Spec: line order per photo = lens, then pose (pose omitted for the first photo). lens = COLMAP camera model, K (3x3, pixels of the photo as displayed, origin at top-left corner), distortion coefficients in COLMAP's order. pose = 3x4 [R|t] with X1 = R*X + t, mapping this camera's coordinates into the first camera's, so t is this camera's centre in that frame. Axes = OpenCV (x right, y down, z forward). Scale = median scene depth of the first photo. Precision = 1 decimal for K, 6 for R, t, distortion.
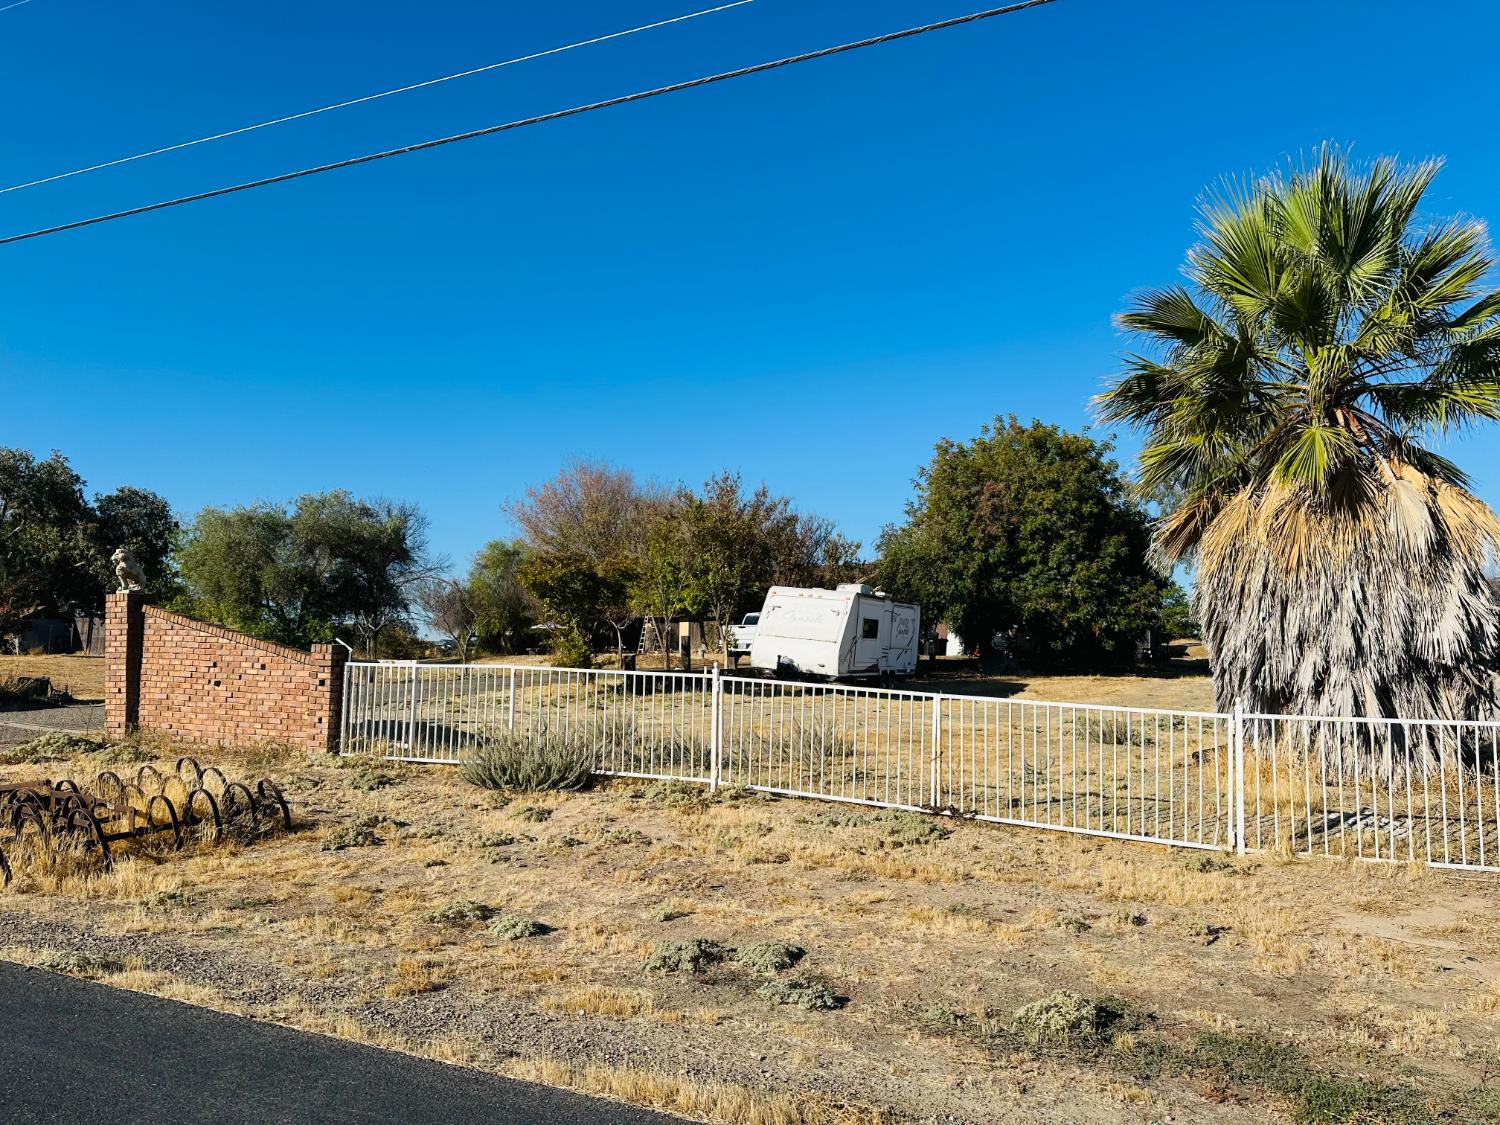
lens RADIAL K [[1058.3, 0, 743.4], [0, 1058.3, 571.1], [0, 0, 1]] dist [0.024356, -0.032492]
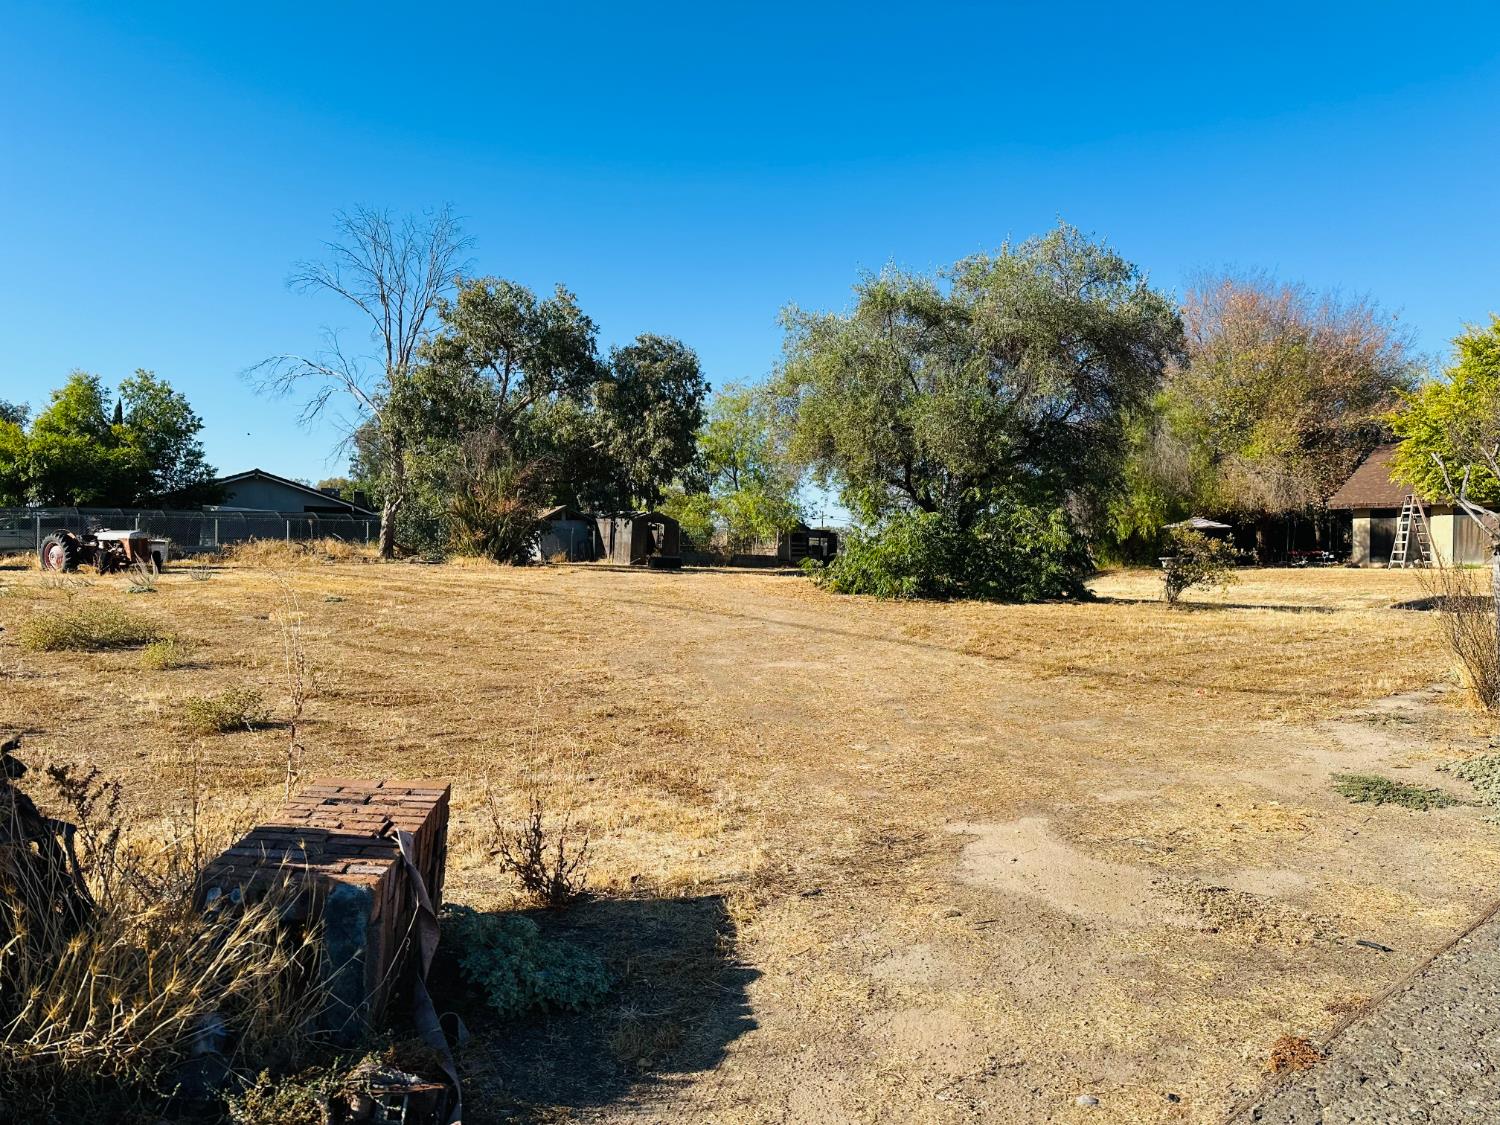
lens RADIAL K [[1058.3, 0, 743.4], [0, 1058.3, 571.1], [0, 0, 1]] dist [0.024356, -0.032492]
pose [[0.910567, 0.004730, -0.413334, -0.229250], [0.034310, 0.995619, 0.086977, 0.021280], [0.411935, -0.093380, 0.906416, 0.370208]]
